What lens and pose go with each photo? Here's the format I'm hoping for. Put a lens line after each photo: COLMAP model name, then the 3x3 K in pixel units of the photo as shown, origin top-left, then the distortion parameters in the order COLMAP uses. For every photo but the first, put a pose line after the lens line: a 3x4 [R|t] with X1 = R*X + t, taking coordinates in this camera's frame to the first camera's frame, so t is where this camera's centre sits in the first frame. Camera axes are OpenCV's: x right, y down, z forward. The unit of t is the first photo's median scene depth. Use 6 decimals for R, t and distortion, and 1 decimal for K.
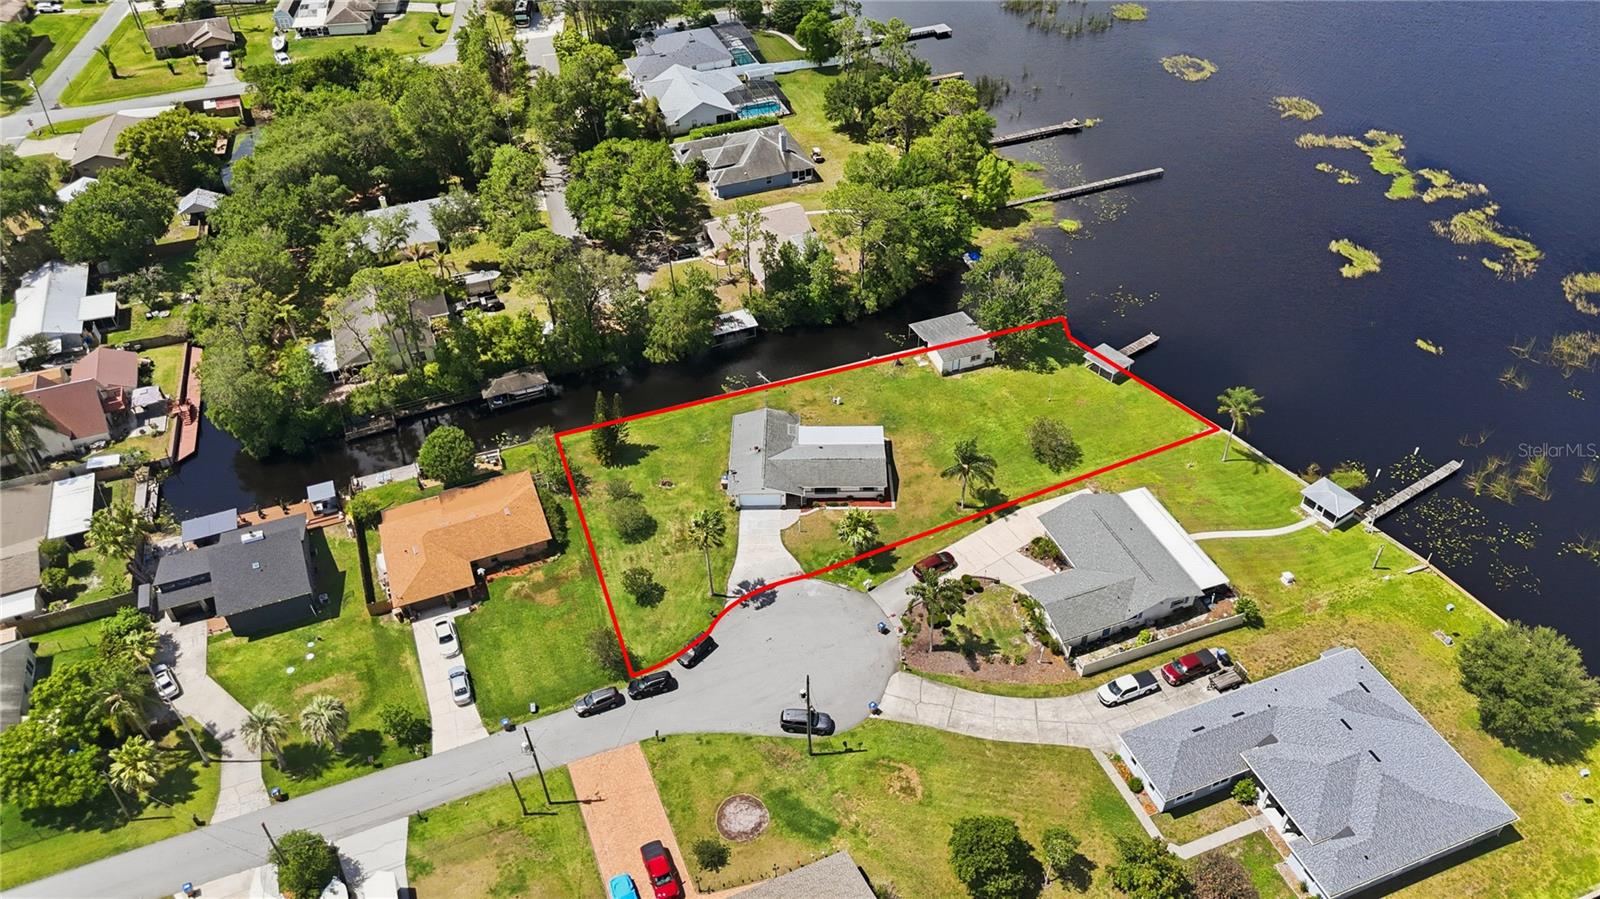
lens RADIAL K [[1176.5, 0, 804.4], [0, 1176.5, 445.2], [0, 0, 1]] dist [0.065798, -0.062744]
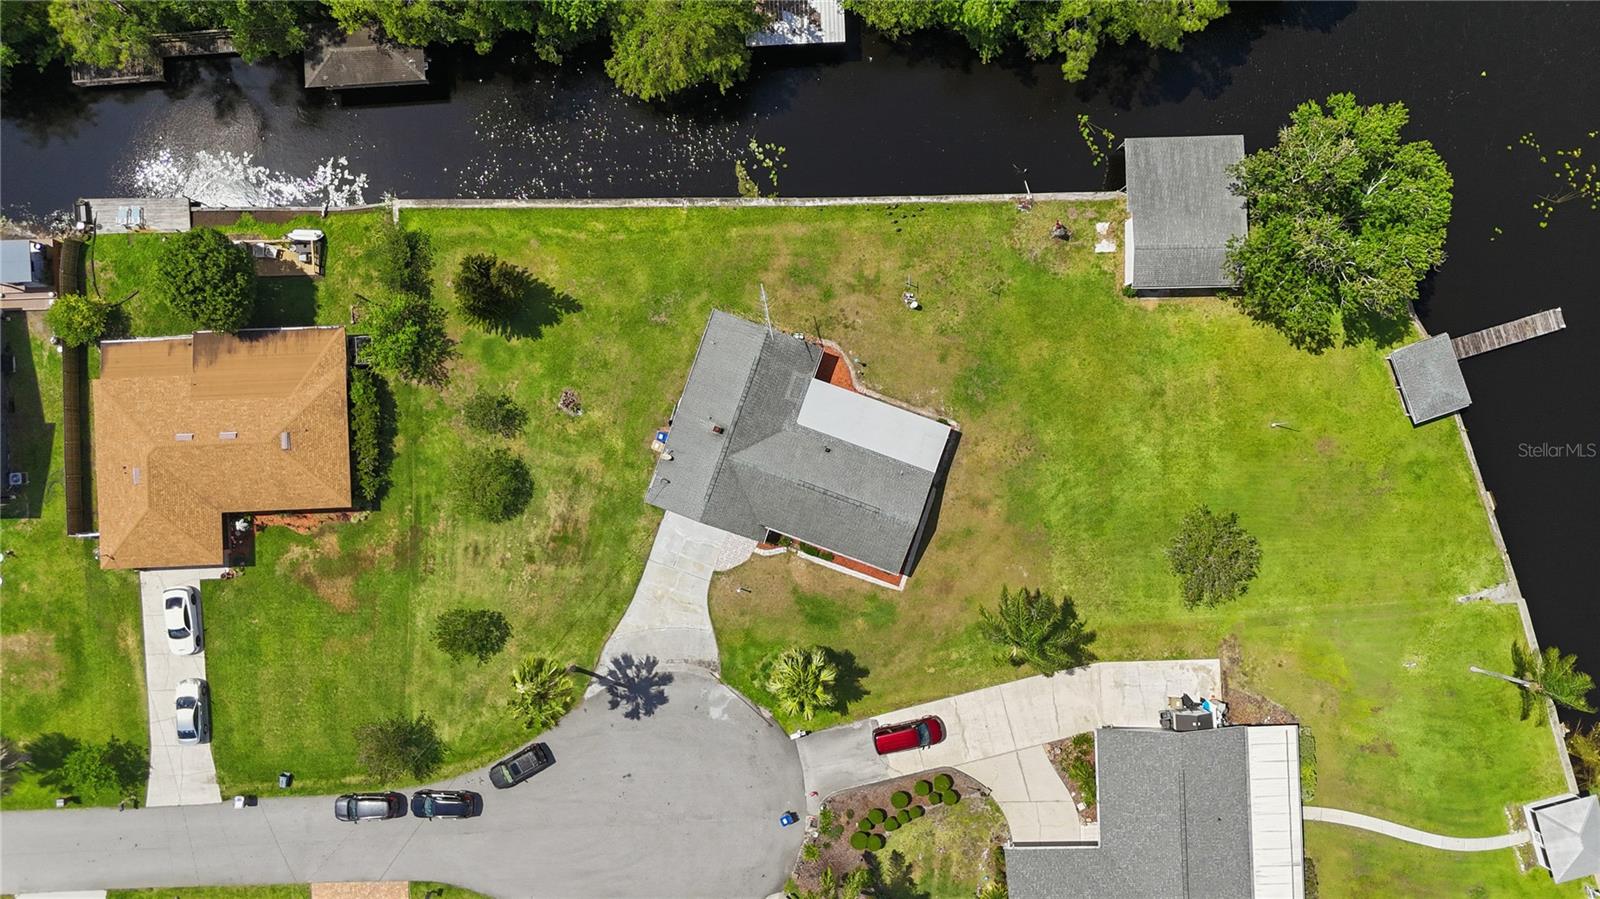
lens RADIAL K [[1176.5, 0, 804.4], [0, 1176.5, 445.2], [0, 0, 1]] dist [0.065798, -0.062744]
pose [[0.942715, 0.333534, 0.006598, -0.001427], [-0.223151, 0.615772, 0.755664, -0.468222], [0.247977, -0.713849, 0.654926, 0.662345]]
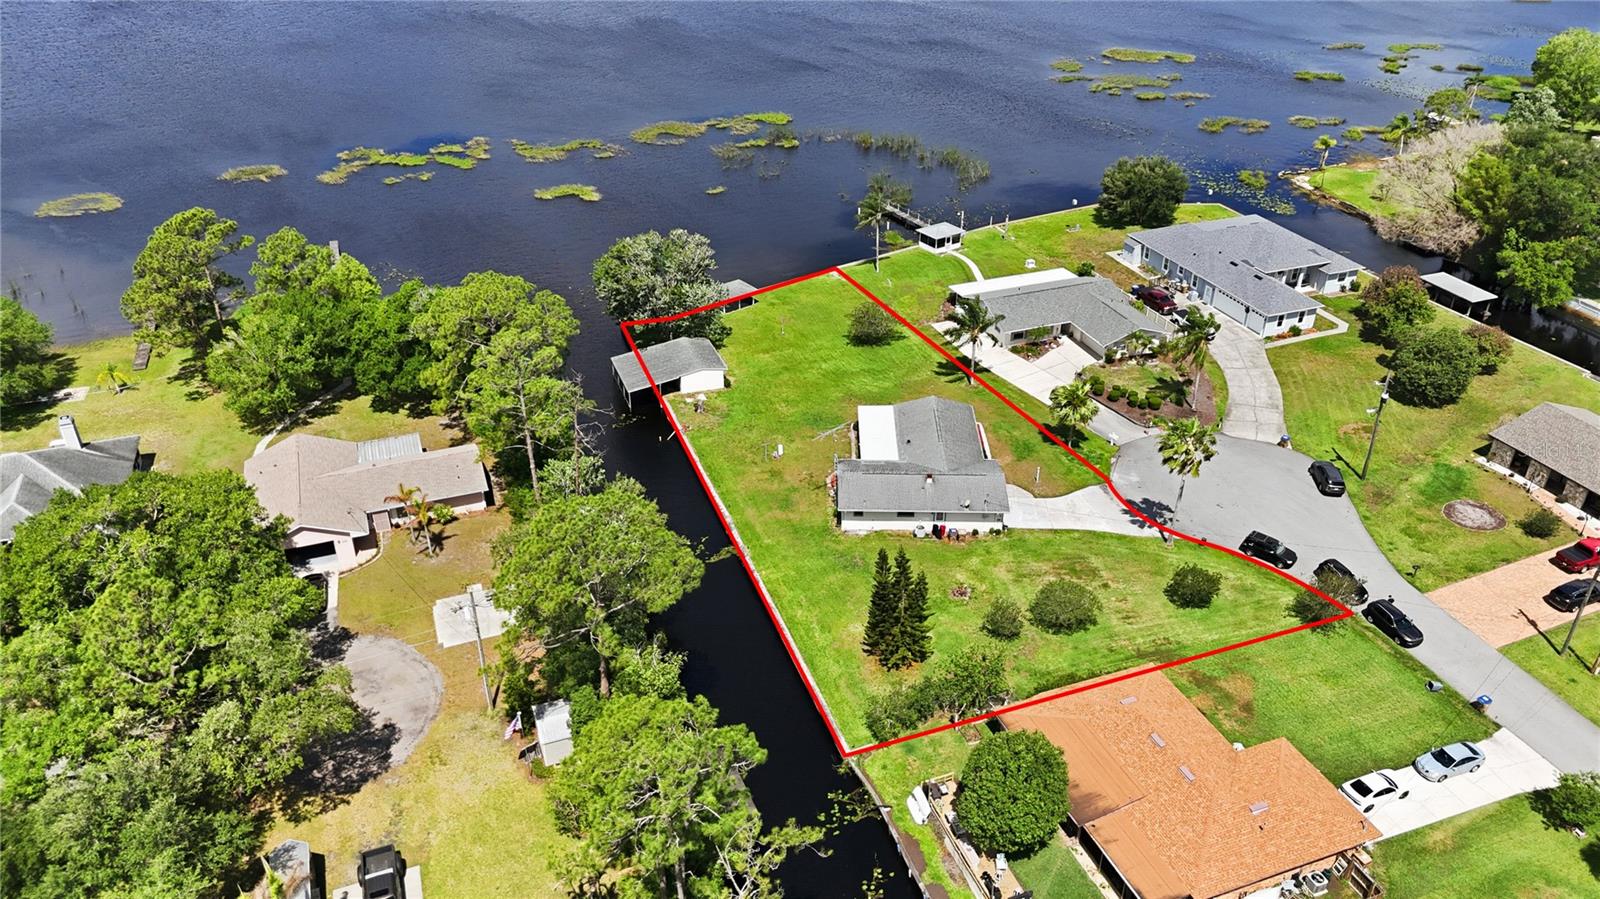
lens RADIAL K [[1176.5, 0, 804.4], [0, 1176.5, 445.2], [0, 0, 1]] dist [0.065798, -0.062744]
pose [[0.009078, -0.499067, 0.866516, -0.698072], [0.654184, 0.658348, 0.372320, -0.350077], [-0.756281, 0.563481, 0.332458, 0.856251]]
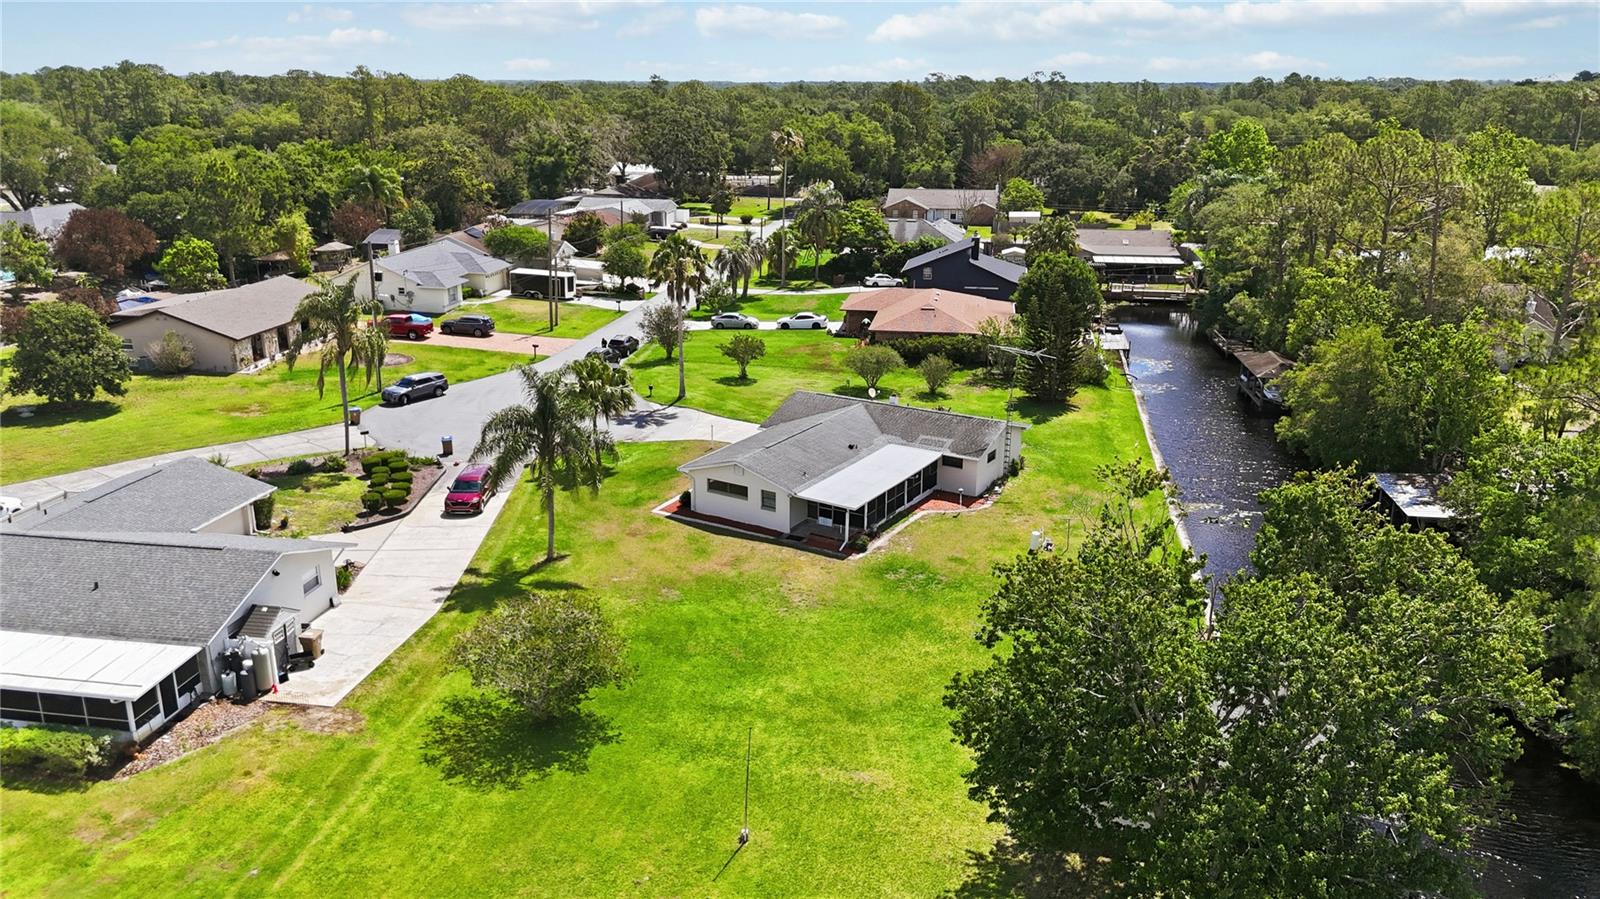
lens RADIAL K [[1176.5, 0, 804.4], [0, 1176.5, 445.2], [0, 0, 1]] dist [0.065798, -0.062744]
pose [[-0.513638, 0.261645, -0.817140, 0.439065], [-0.562536, 0.616424, 0.550975, -0.265511], [0.647865, 0.742673, -0.169434, 1.144317]]
